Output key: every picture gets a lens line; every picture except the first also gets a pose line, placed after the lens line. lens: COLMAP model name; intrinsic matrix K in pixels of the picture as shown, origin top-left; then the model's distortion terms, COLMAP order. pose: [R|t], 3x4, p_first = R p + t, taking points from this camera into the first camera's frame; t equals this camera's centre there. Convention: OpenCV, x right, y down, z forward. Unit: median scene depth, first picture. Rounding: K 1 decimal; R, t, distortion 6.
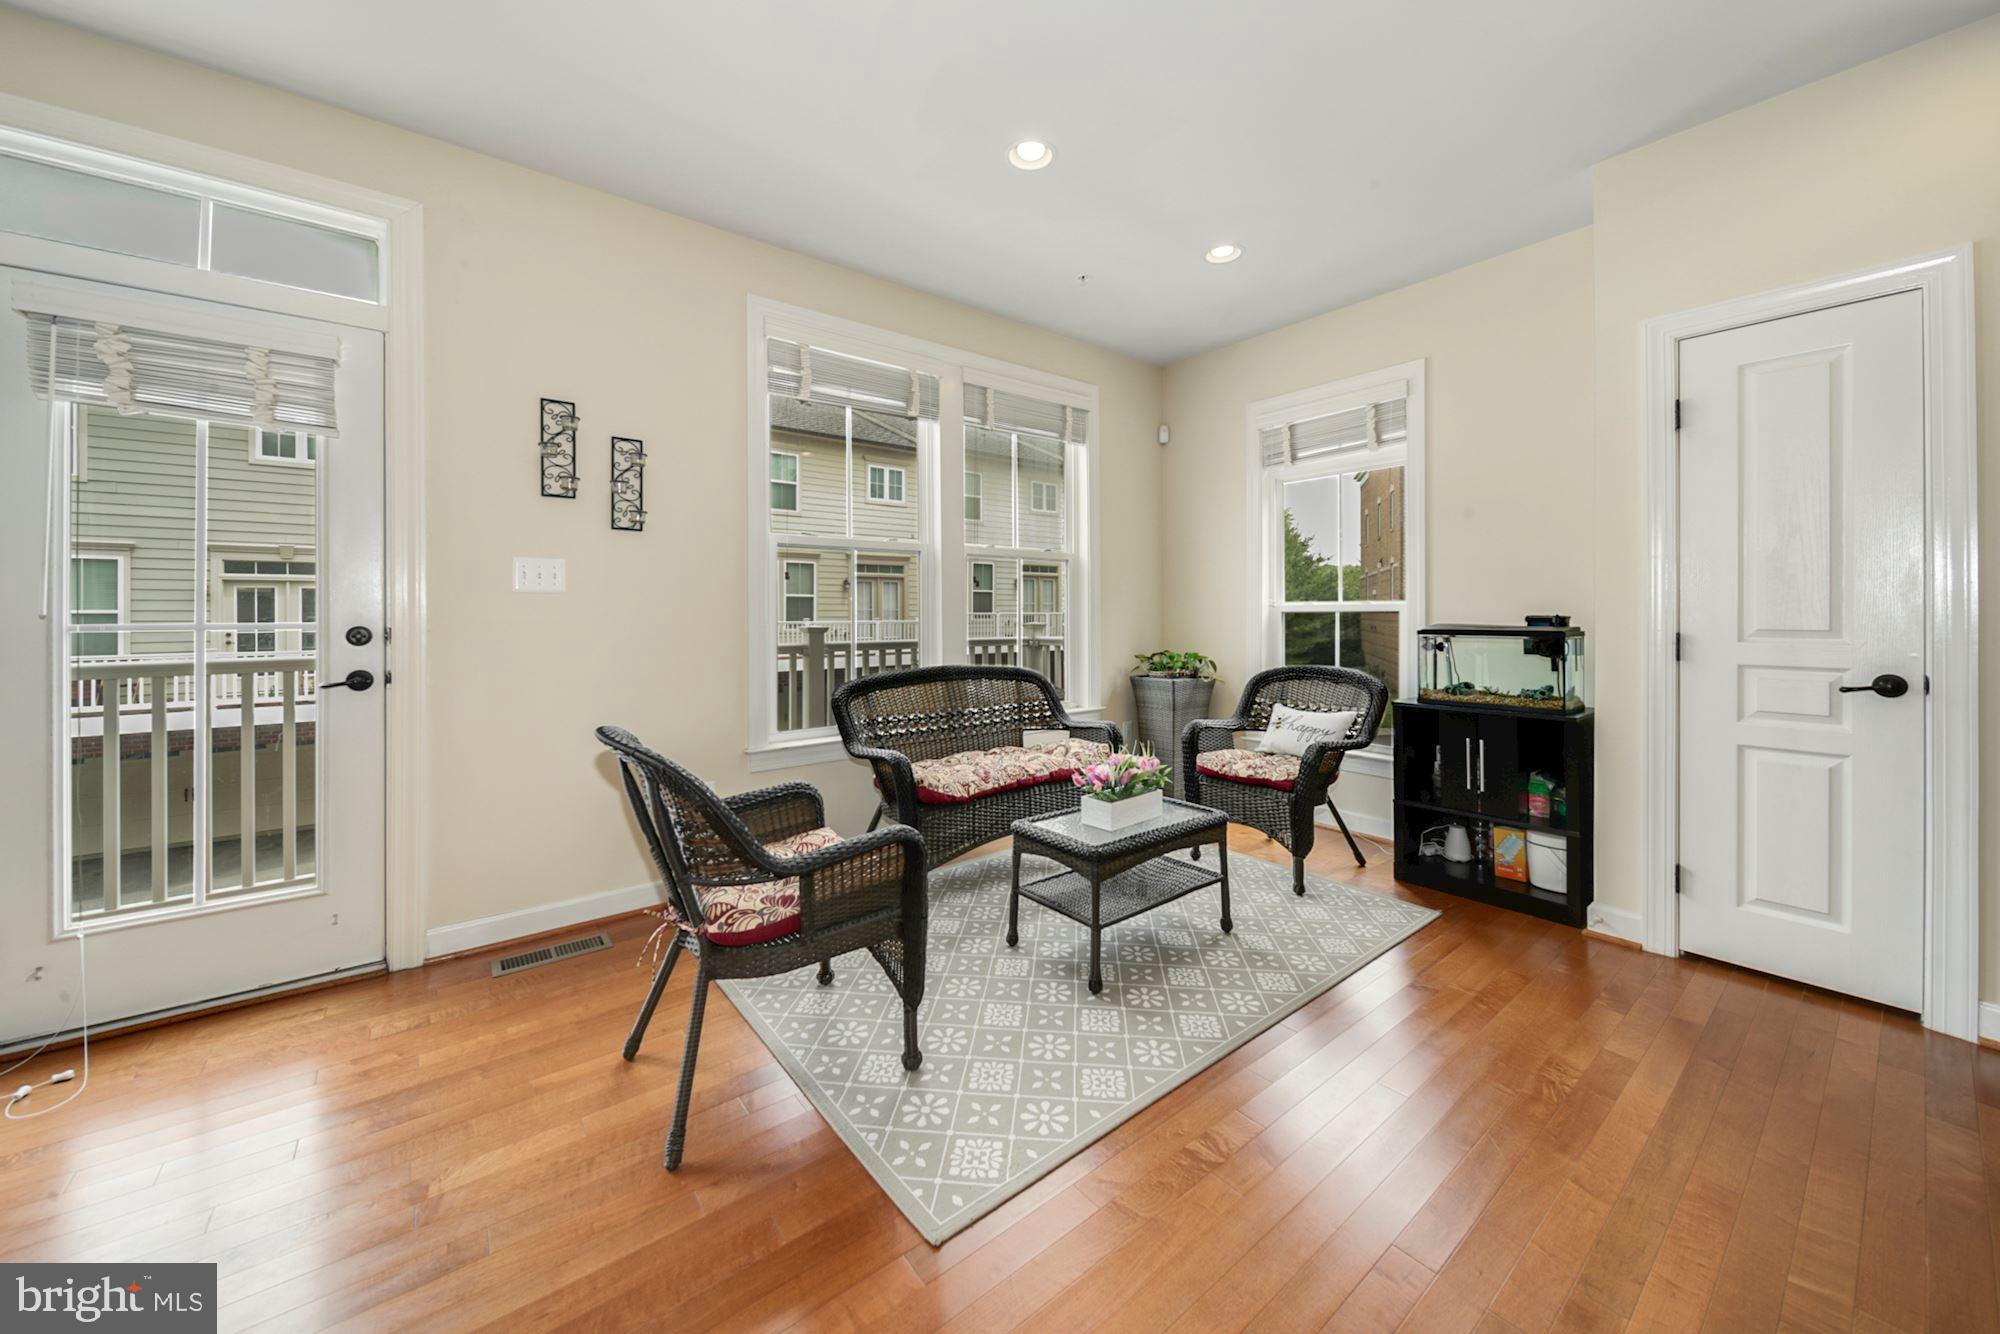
lens RADIAL K [[725.6, 0, 1000.9], [0, 725.6, 609.8], [0, 0, 1]] dist [0.005008, -0.000050]
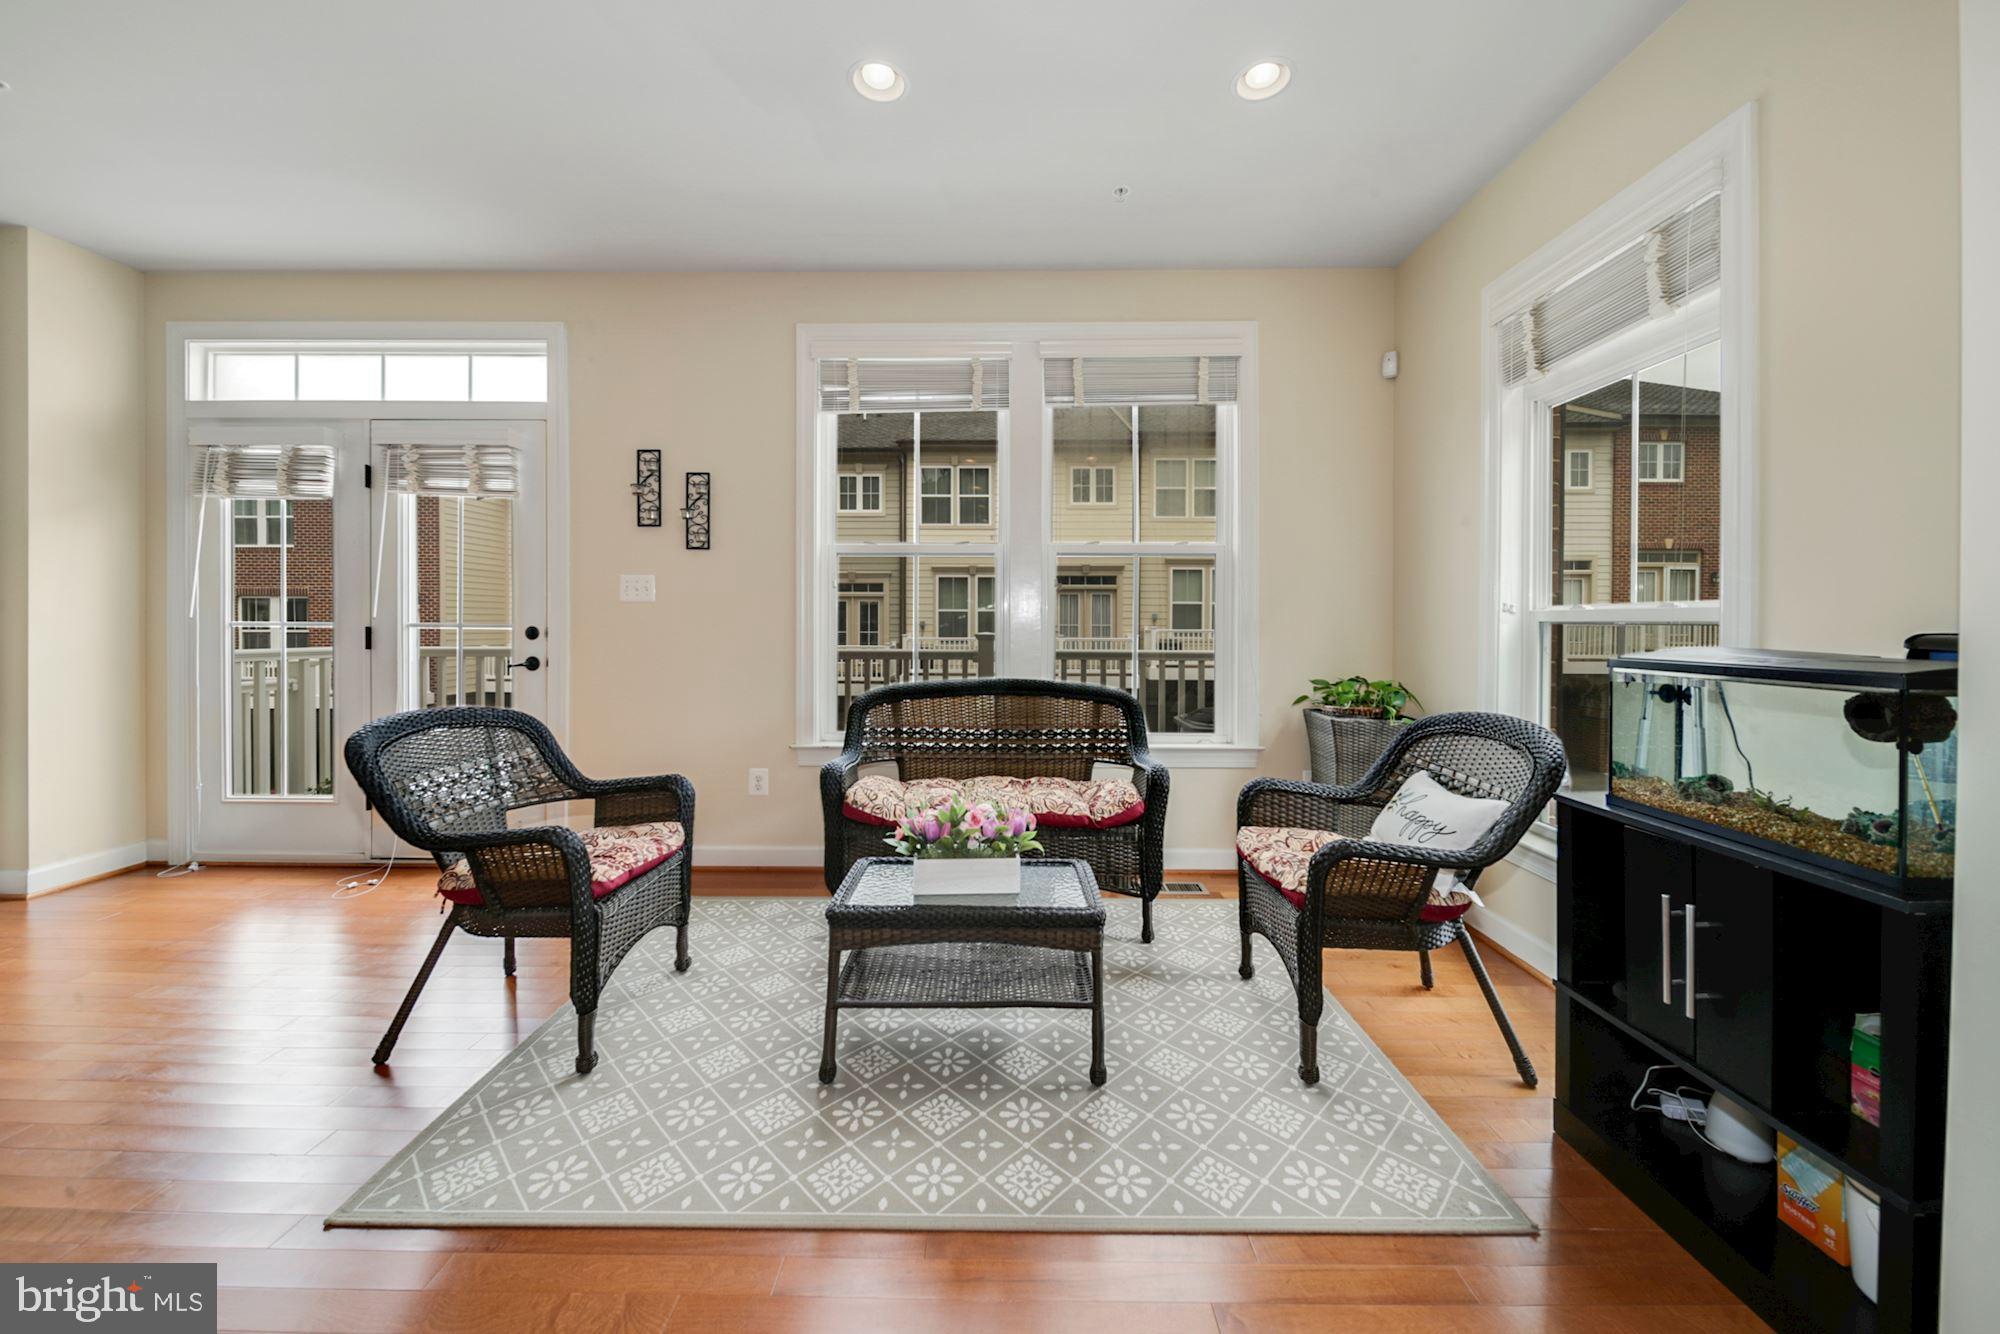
lens RADIAL K [[715.9, 0, 992.3], [0, 715.9, 626.9], [0, 0, 1]] dist [0.002530, -0.002272]
pose [[0.778647, 0.011394, -0.627359, 0.534682], [-0.003906, 0.999904, 0.013311, 0.000770], [0.627450, -0.007914, 0.778616, 0.337598]]
